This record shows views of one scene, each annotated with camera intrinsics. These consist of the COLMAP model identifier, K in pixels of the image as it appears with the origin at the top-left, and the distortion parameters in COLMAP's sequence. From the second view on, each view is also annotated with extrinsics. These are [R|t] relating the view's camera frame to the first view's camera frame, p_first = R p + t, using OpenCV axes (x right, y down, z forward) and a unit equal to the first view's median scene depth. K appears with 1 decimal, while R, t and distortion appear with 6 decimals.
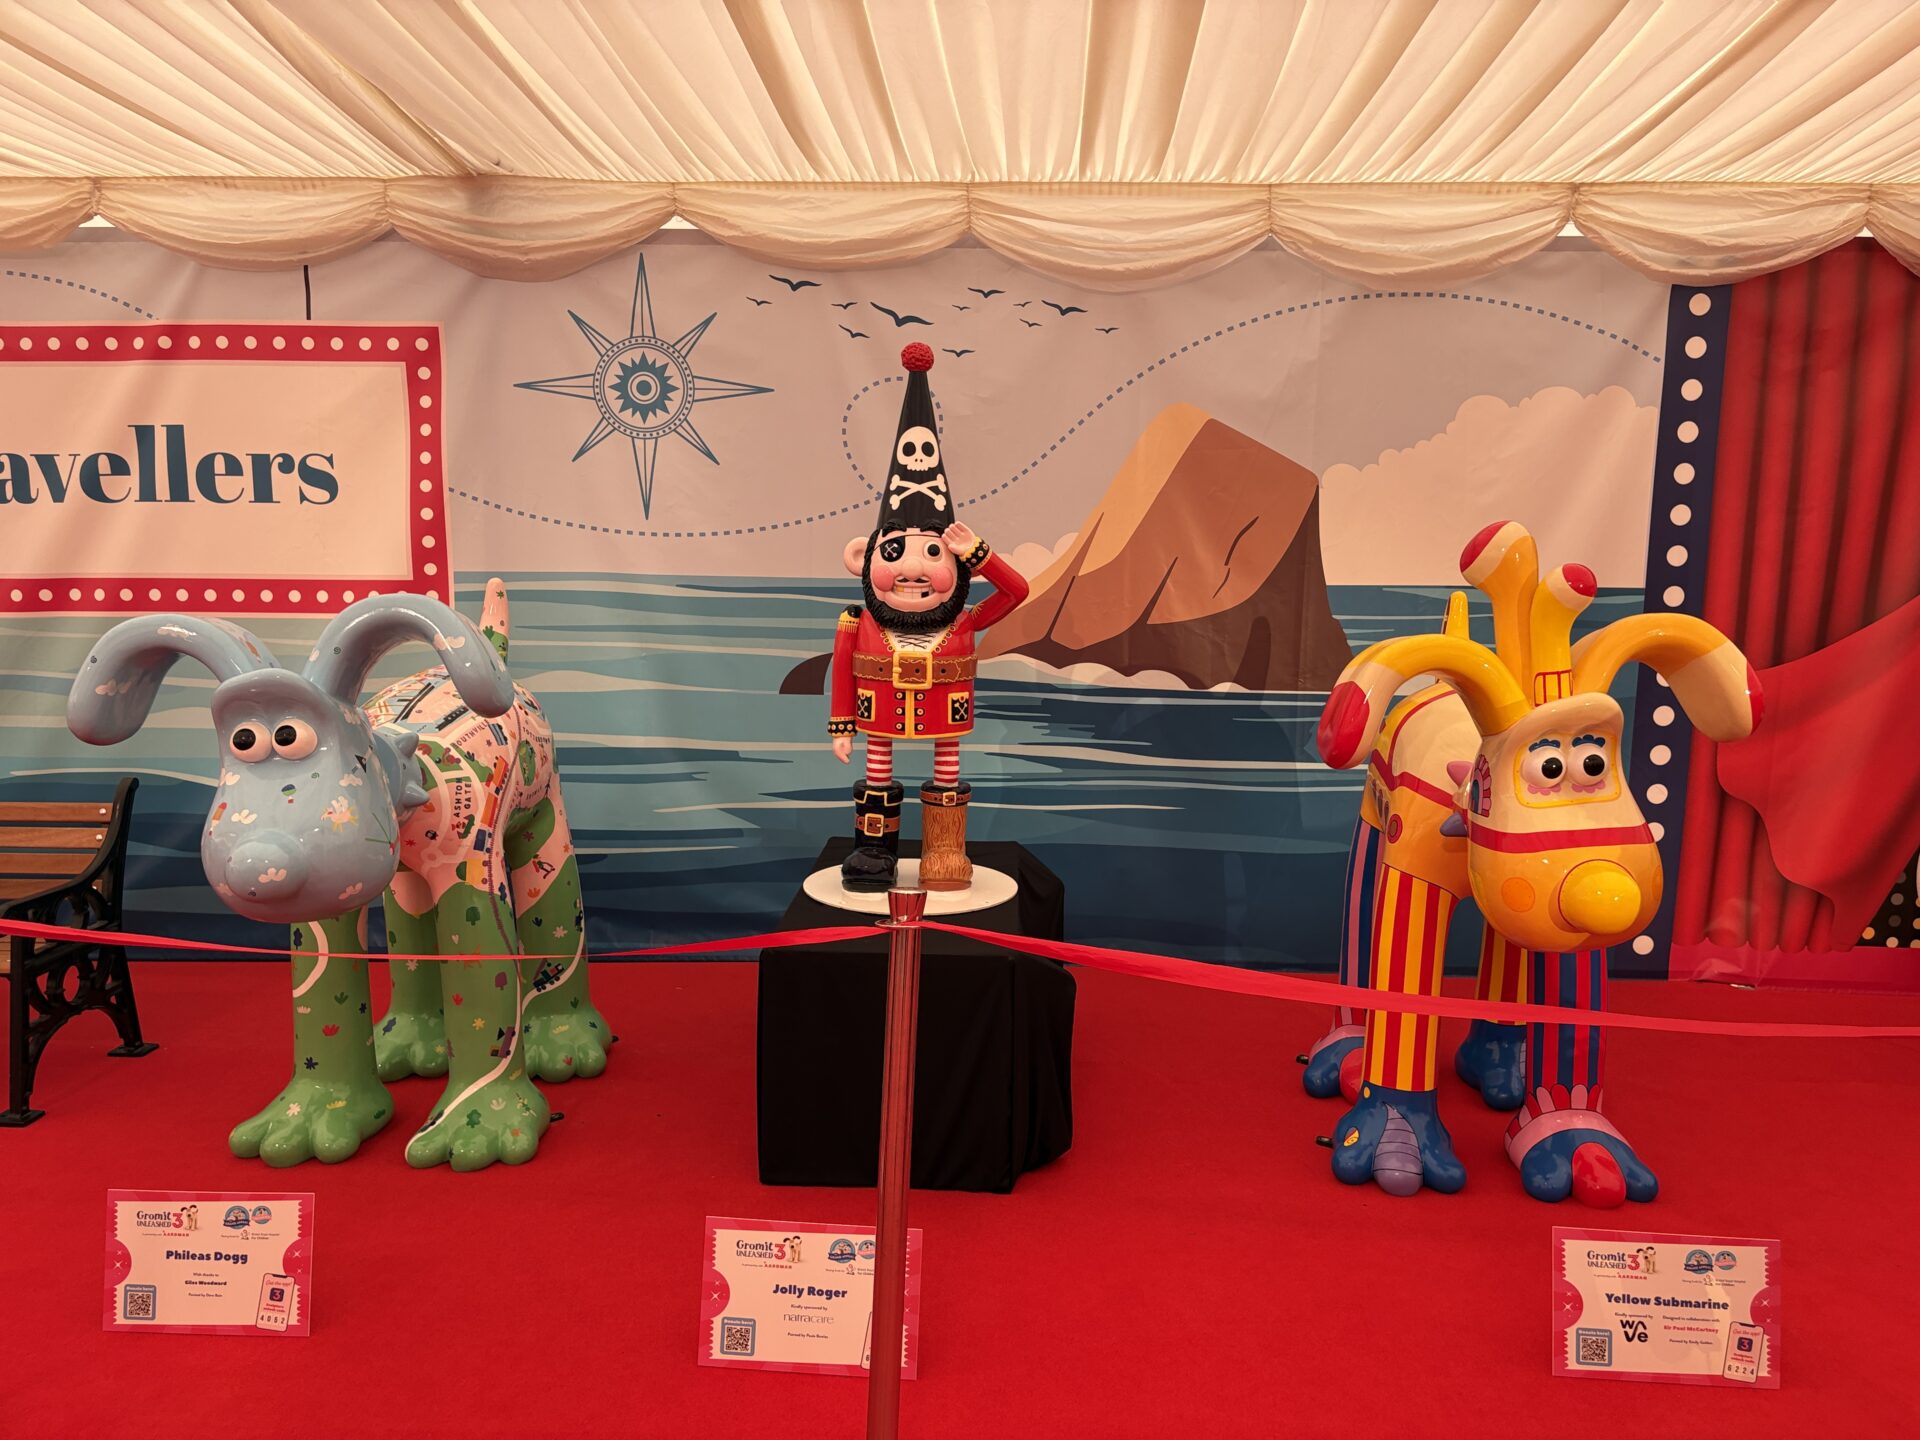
lens RADIAL K [[1492.6, 0, 1025.9], [0, 1492.6, 704.2], [0, 0, 1]] dist [0.083751, -0.120597]
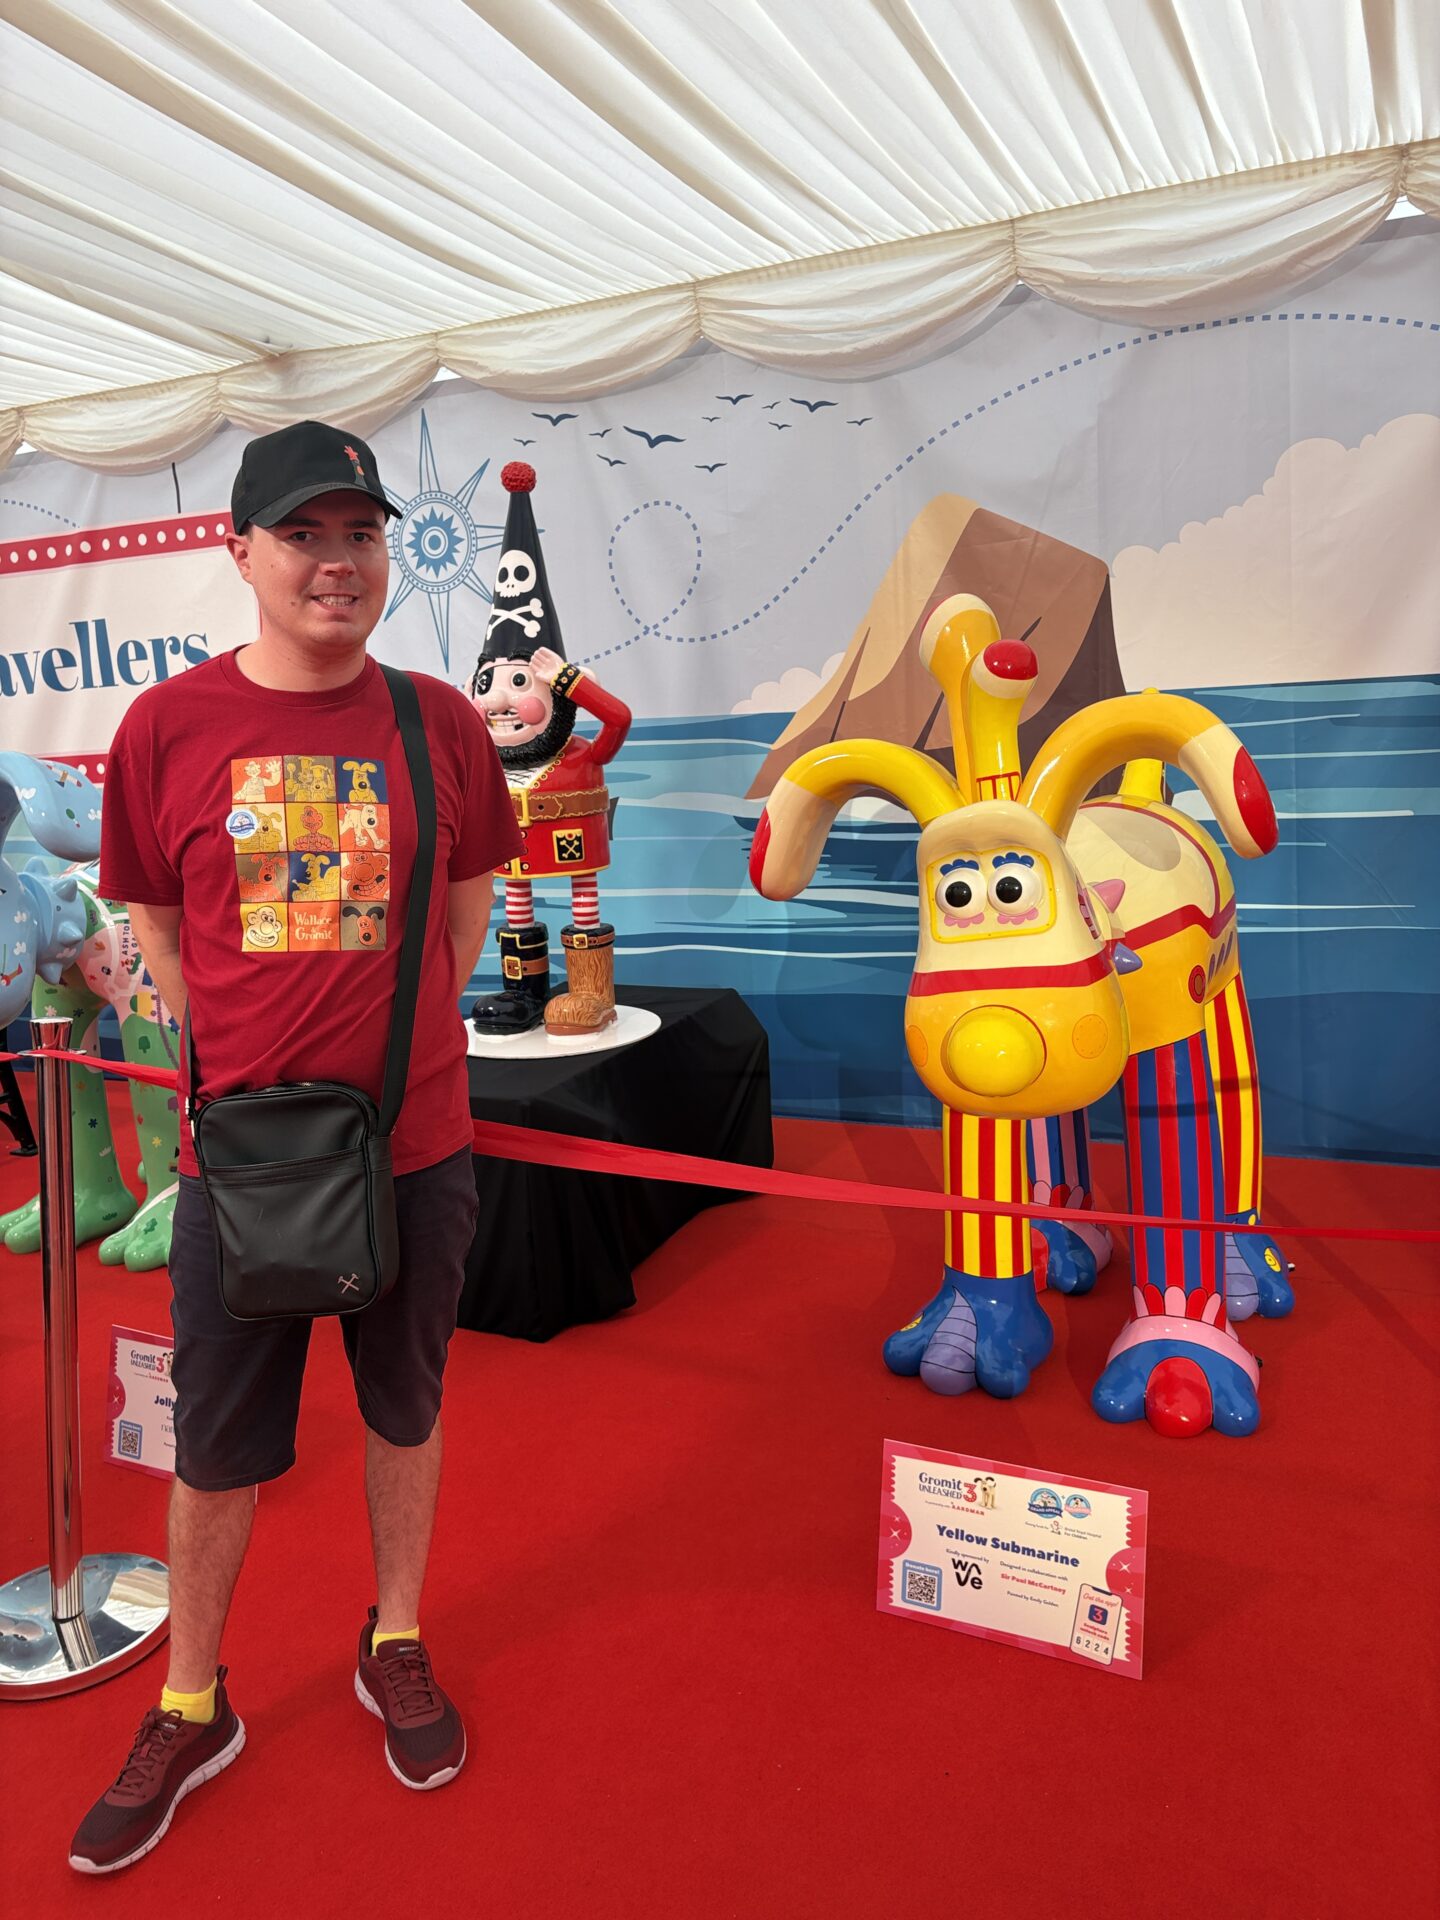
lens RADIAL K [[1524.7, 0, 720.0], [0, 1524.7, 960.0], [0, 0, 1]] dist [0.013779, 0.005071]
pose [[0.914019, 0.005524, -0.405633, 0.365078], [0.018968, 0.998232, 0.056334, 0.018745], [0.405227, -0.059184, 0.912298, 0.123355]]
